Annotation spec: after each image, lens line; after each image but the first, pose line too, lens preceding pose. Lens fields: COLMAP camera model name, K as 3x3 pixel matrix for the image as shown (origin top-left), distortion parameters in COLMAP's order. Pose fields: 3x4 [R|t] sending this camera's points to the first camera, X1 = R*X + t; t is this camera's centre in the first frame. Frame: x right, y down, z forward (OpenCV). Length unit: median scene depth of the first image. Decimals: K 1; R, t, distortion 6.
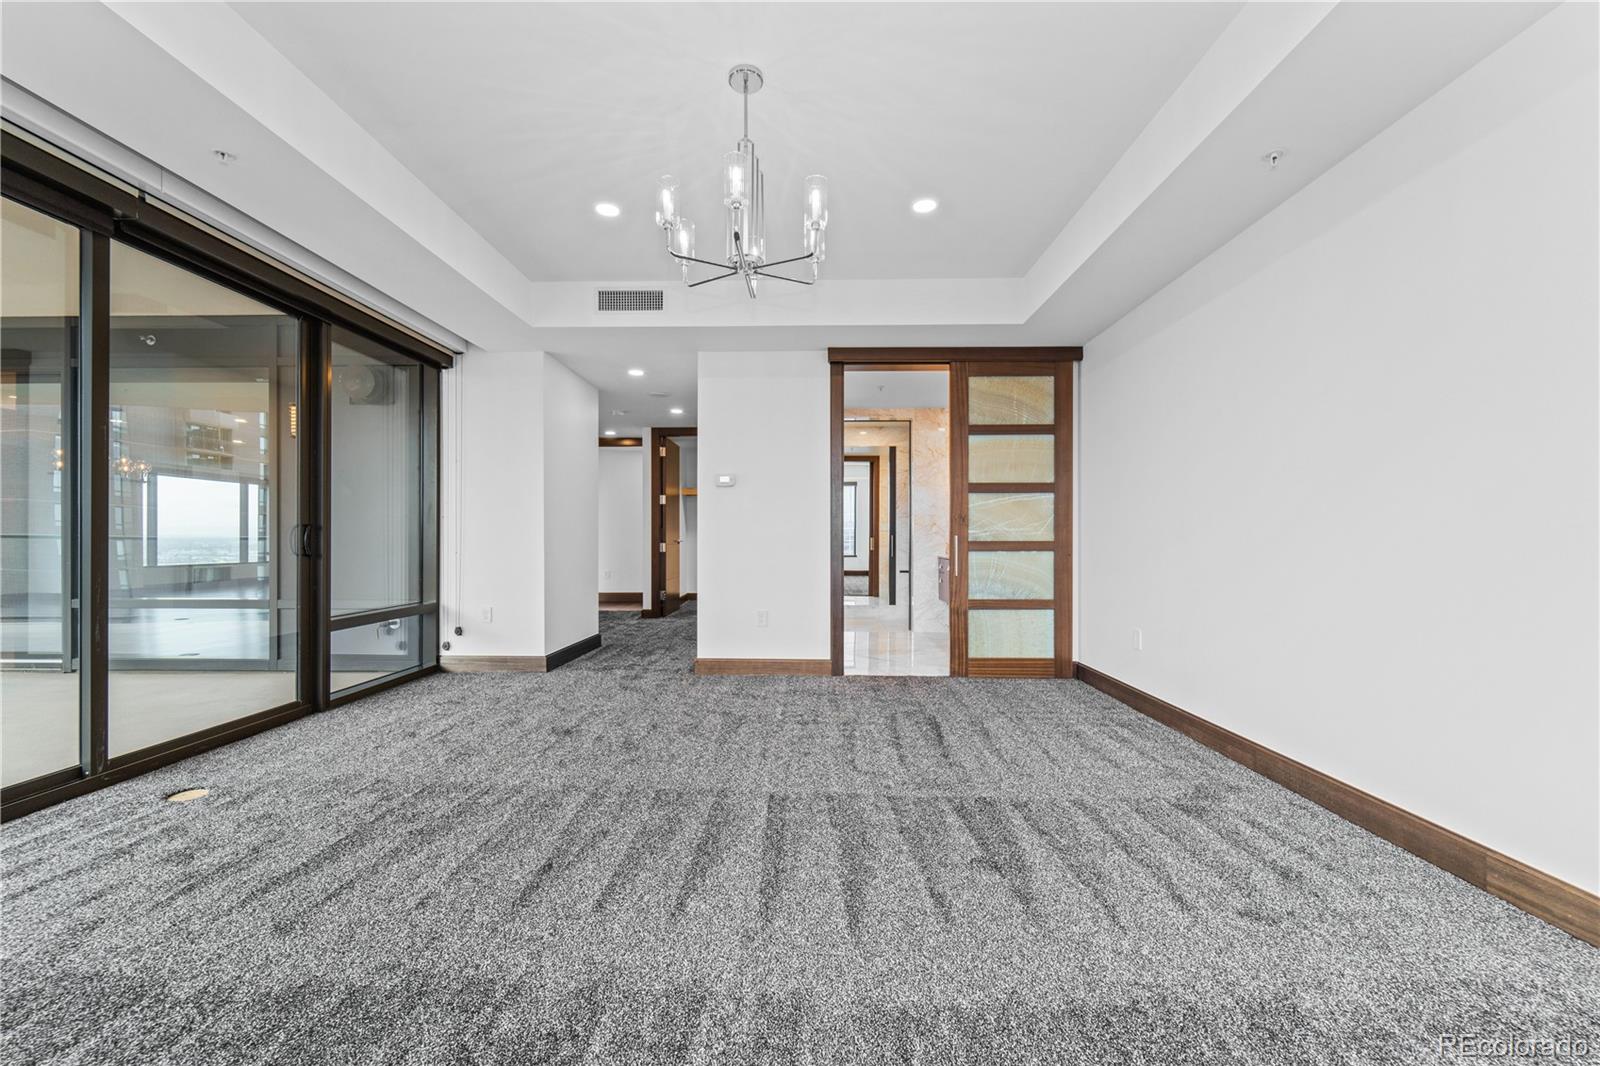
lens RADIAL K [[642.6, 0, 802.7], [0, 642.6, 542.6], [0, 0, 1]] dist [0.003015, -0.001190]
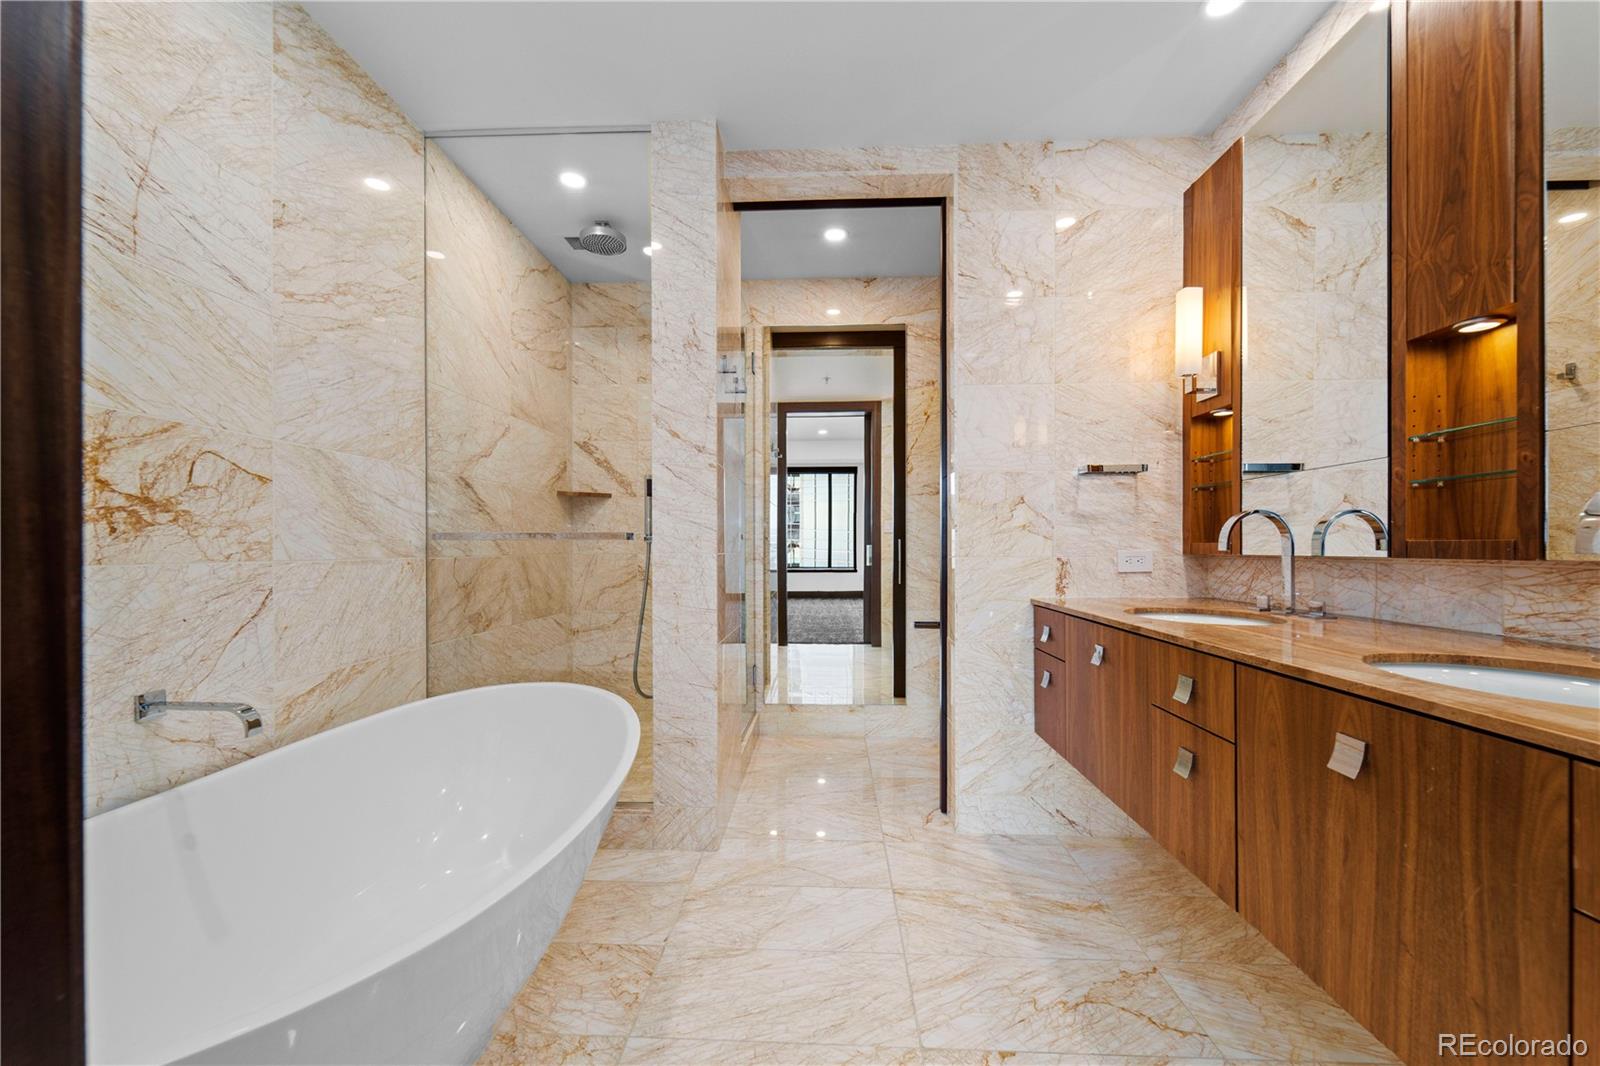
lens RADIAL K [[642.6, 0, 800.3], [0, 642.6, 537.0], [0, 0, 1]] dist [0.003015, -0.001190]
pose [[0.999636, 0.000768, -0.026985, 0.094766], [-0.000830, 0.999997, -0.002273, -0.009076], [0.026984, 0.002294, 0.999633, 0.624914]]
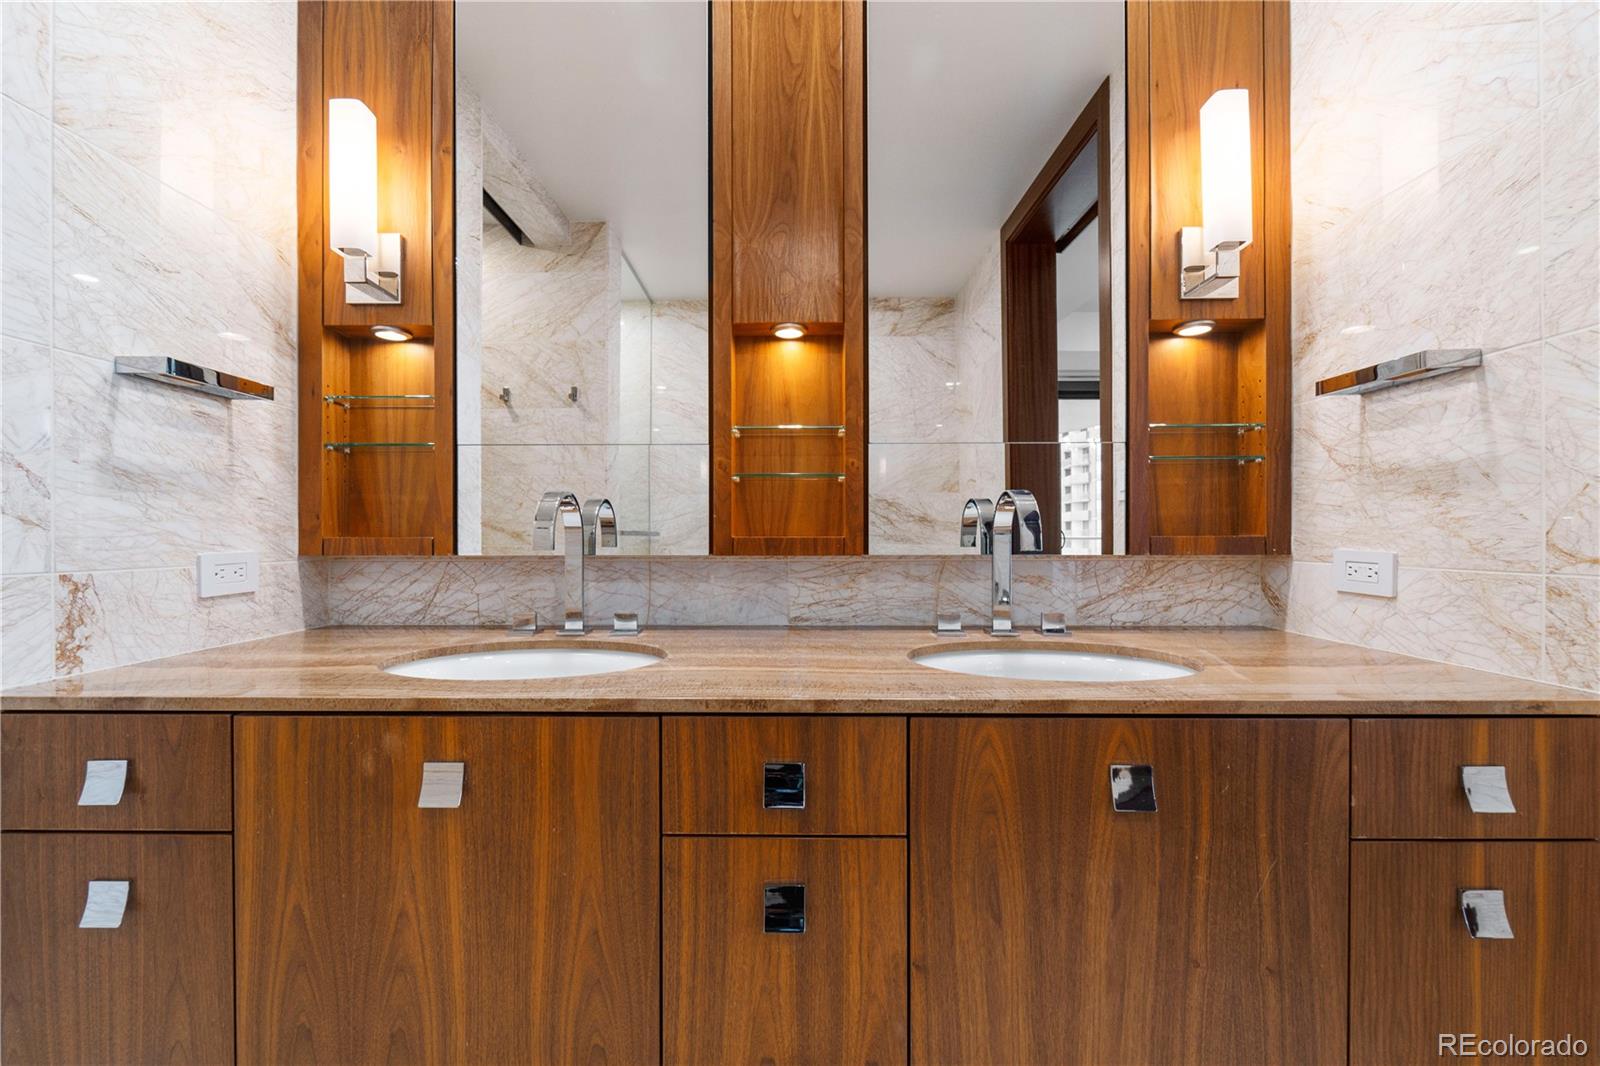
lens RADIAL K [[642.6, 0, 799.9], [0, 642.6, 545.2], [0, 0, 1]] dist [0.003015, -0.001190]
pose [[-0.000124, -0.006093, 0.999981, 0.090720], [-0.011747, 0.999912, 0.006091, -0.007744], [-0.999931, -0.011746, -0.000196, 0.789320]]
